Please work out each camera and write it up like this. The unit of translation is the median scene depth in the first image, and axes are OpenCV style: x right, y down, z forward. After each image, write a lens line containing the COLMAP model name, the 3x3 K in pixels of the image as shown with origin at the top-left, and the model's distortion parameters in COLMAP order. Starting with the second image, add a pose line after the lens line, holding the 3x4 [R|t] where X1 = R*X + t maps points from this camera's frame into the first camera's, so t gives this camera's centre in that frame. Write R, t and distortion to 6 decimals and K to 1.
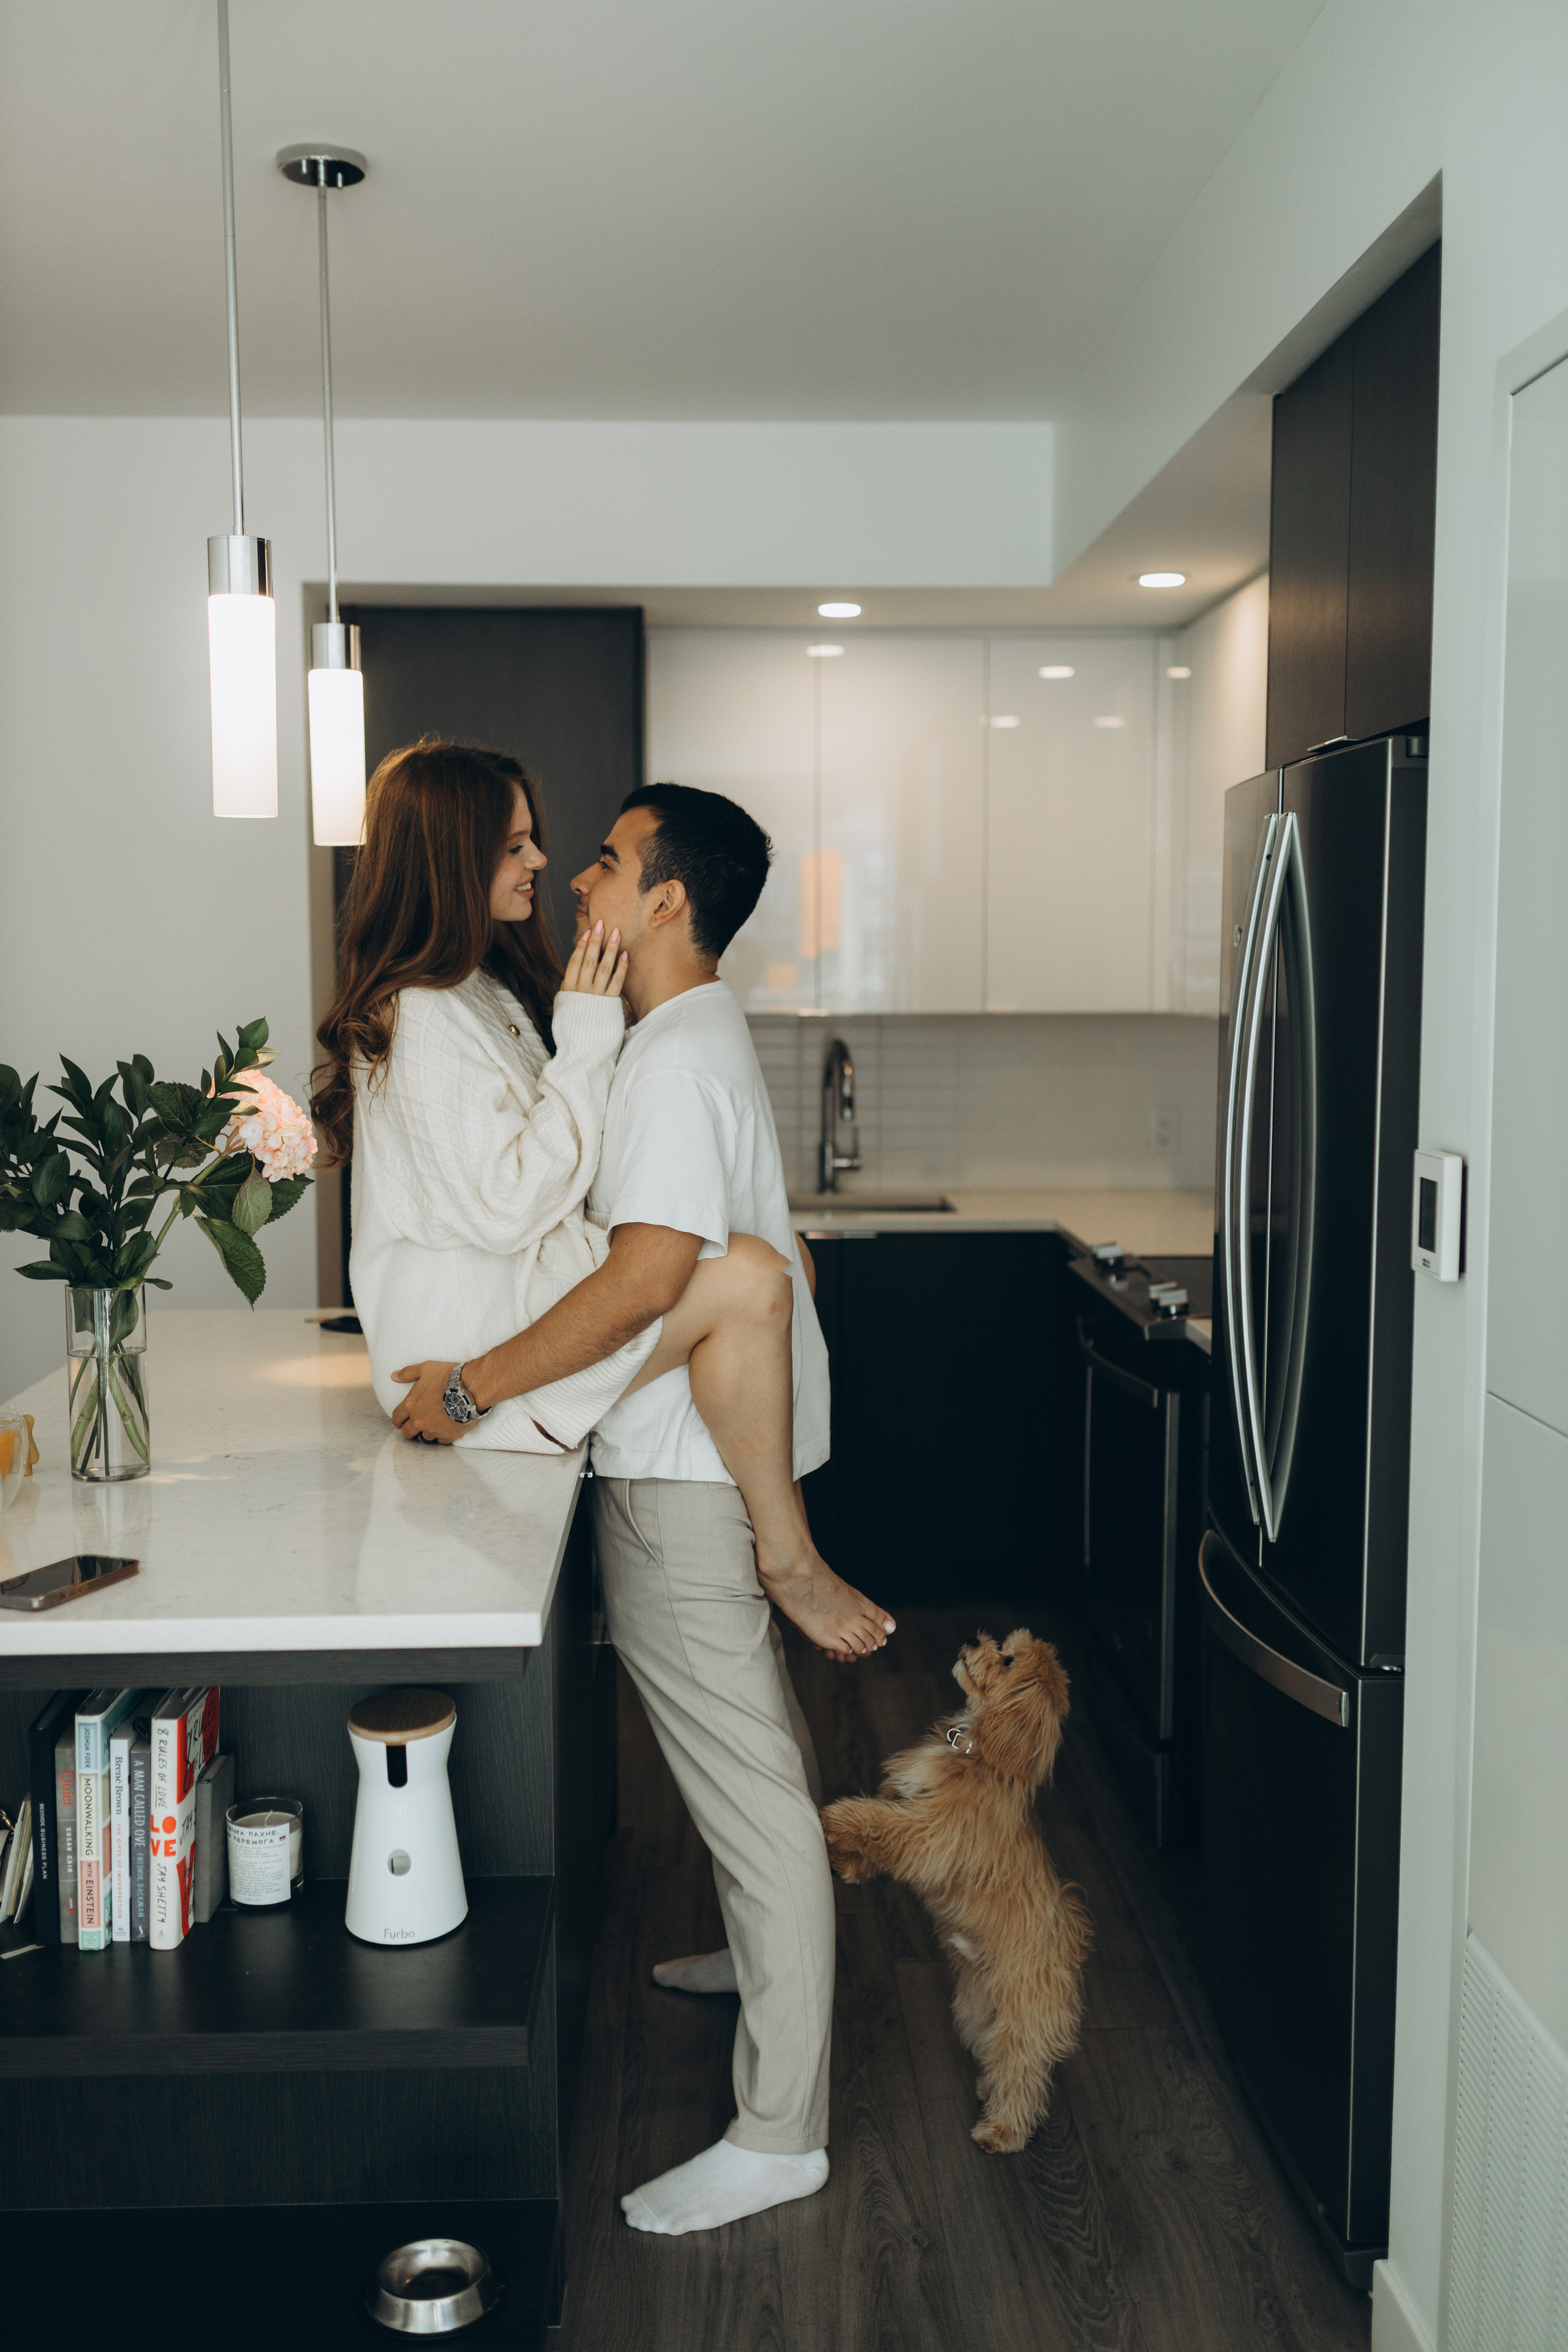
lens RADIAL K [[2244.7, 0, 796.8], [0, 2244.7, 1178.2], [0, 0, 1]] dist [0.016118, 0.000000]
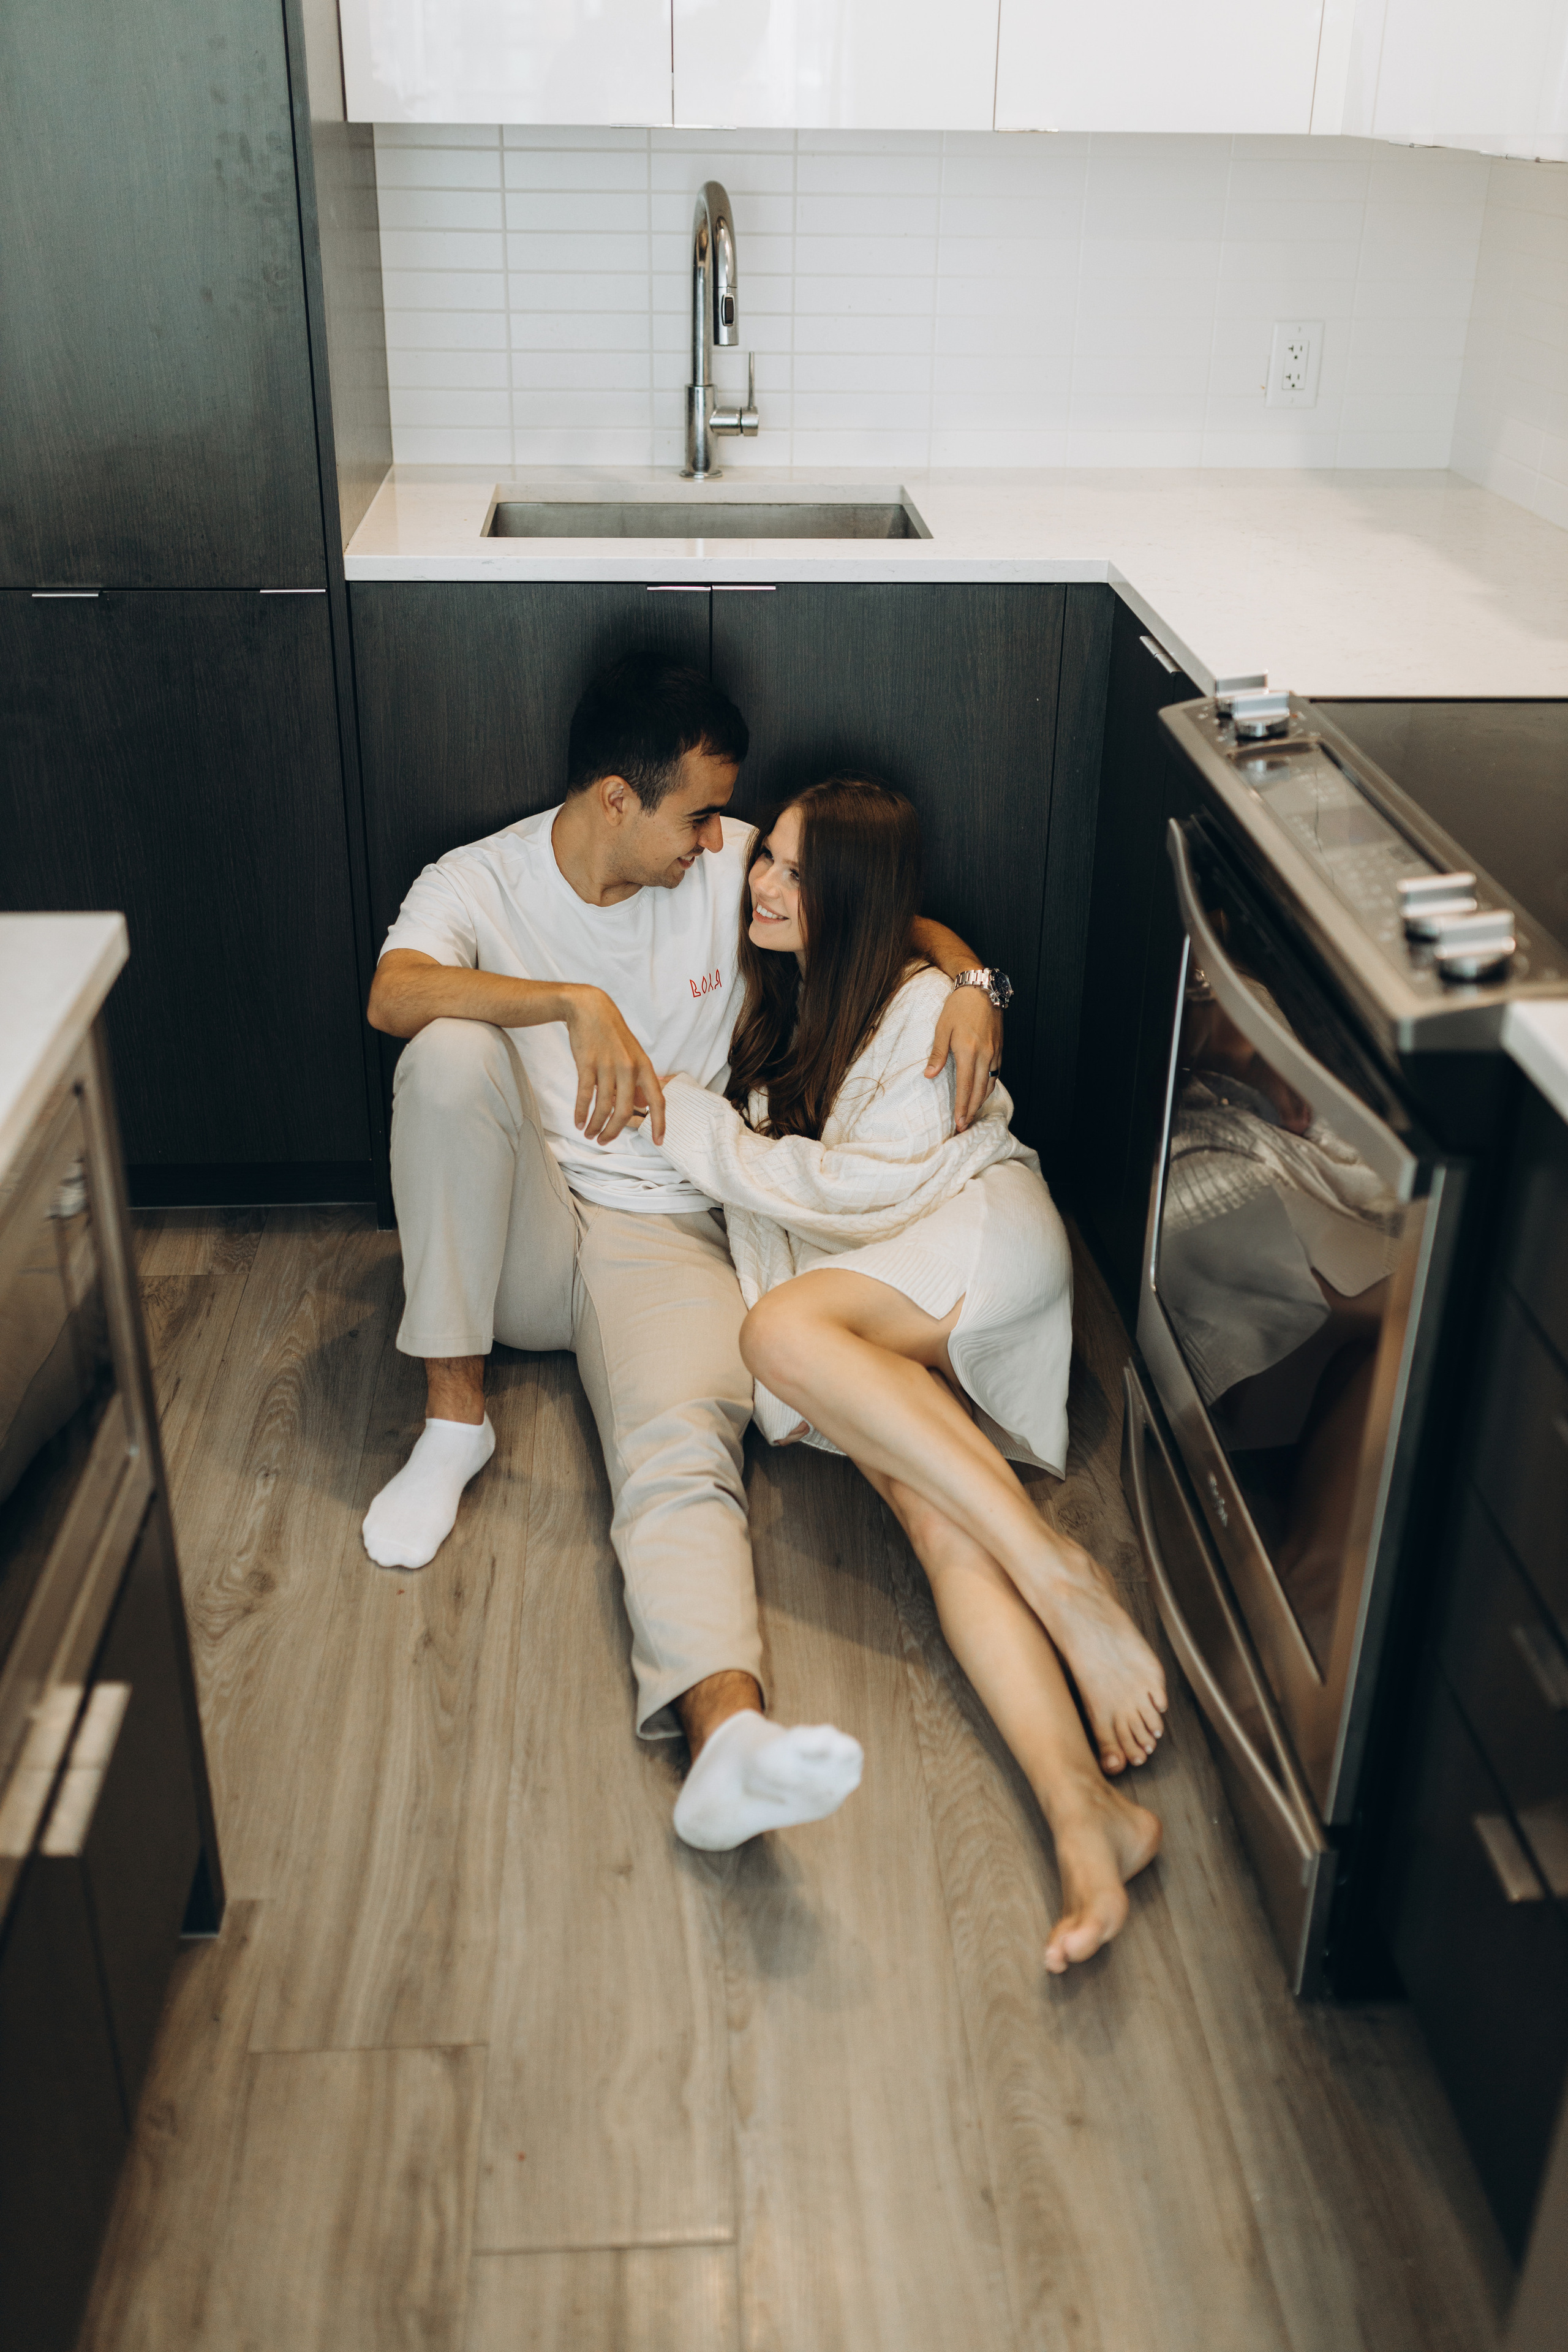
lens RADIAL K [[2244.7, 0, 782.7], [0, 2244.7, 1182.8], [0, 0, 1]] dist [0.016118, 0.000000]
pose [[0.999789, 0.004489, 0.020021, 0.050067], [-0.011439, 0.931990, 0.362304, -0.069593], [-0.017033, -0.362457, 0.931845, 0.839450]]
